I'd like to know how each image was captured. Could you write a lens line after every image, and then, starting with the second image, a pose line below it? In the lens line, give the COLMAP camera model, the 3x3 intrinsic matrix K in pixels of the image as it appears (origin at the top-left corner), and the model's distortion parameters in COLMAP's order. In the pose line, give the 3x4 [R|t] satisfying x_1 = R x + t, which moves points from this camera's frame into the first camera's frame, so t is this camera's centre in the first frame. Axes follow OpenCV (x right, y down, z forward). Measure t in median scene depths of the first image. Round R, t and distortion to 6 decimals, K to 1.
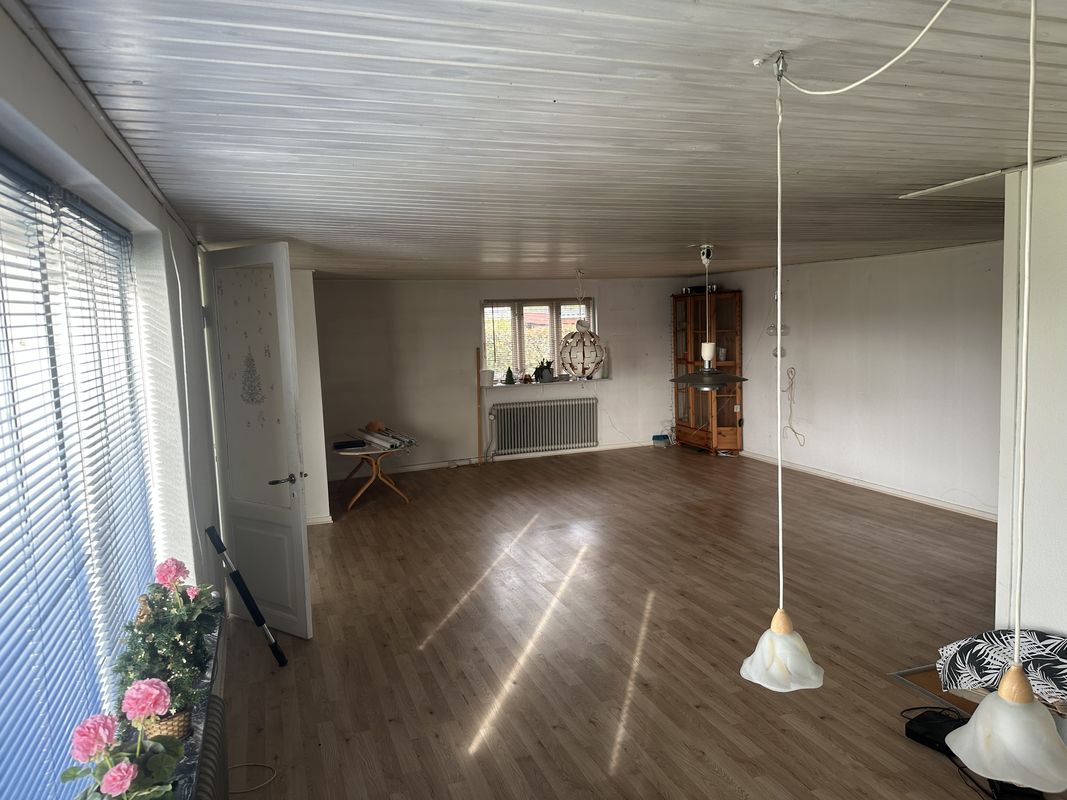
lens RADIAL K [[739.8, 0, 538.9], [0, 739.8, 398.9], [0, 0, 1]] dist [0.078180, -0.065116]
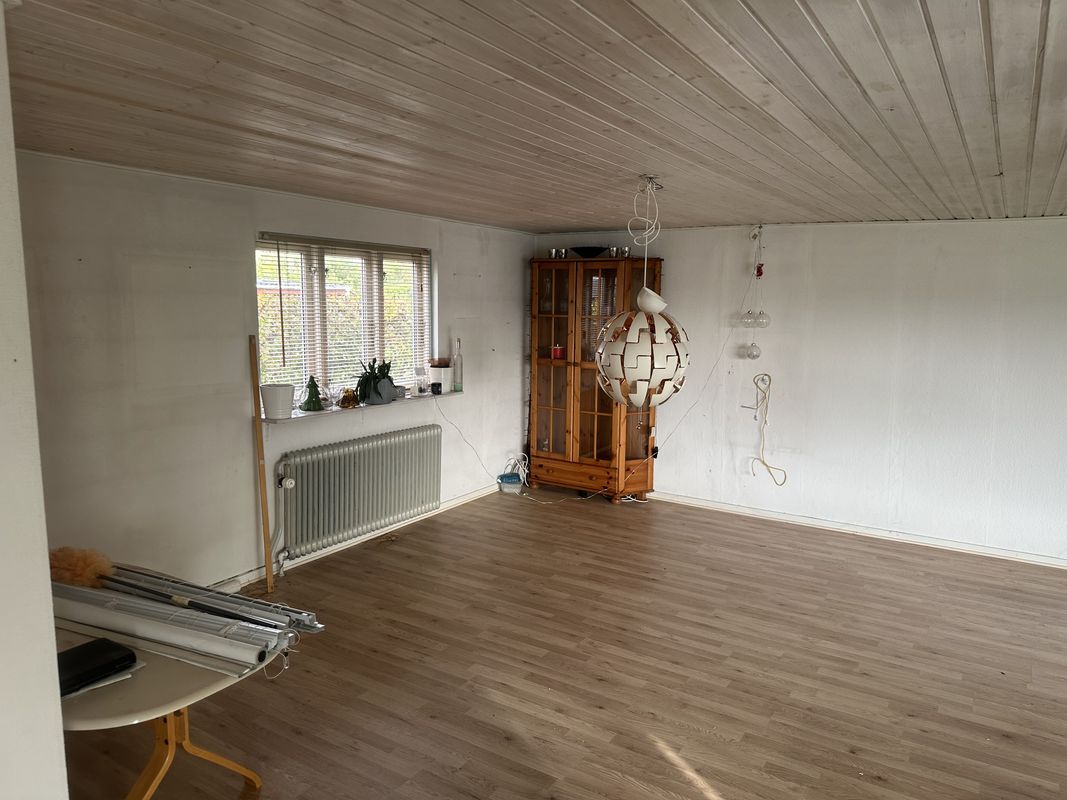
lens RADIAL K [[739.8, 0, 538.9], [0, 739.8, 398.9], [0, 0, 1]] dist [0.078180, -0.065116]
pose [[0.784159, -0.036264, 0.619500, -0.228970], [0.021528, 0.999280, 0.031245, -0.039756], [-0.620187, -0.011165, 0.784375, 0.519241]]
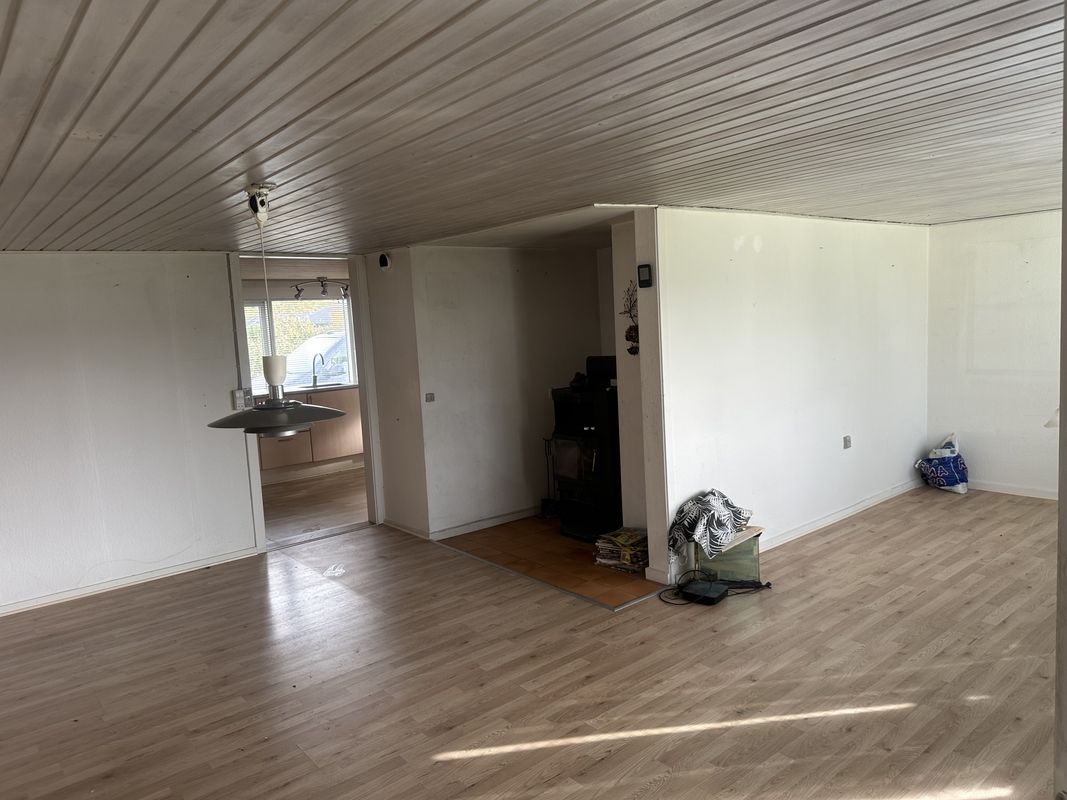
lens RADIAL K [[739.8, 0, 538.9], [0, 739.8, 398.9], [0, 0, 1]] dist [0.078180, -0.065116]
pose [[-0.337914, -0.044366, 0.940131, -0.225348], [0.156431, 0.982347, 0.102585, -0.039290], [-0.928086, 0.181730, -0.325008, 0.554564]]
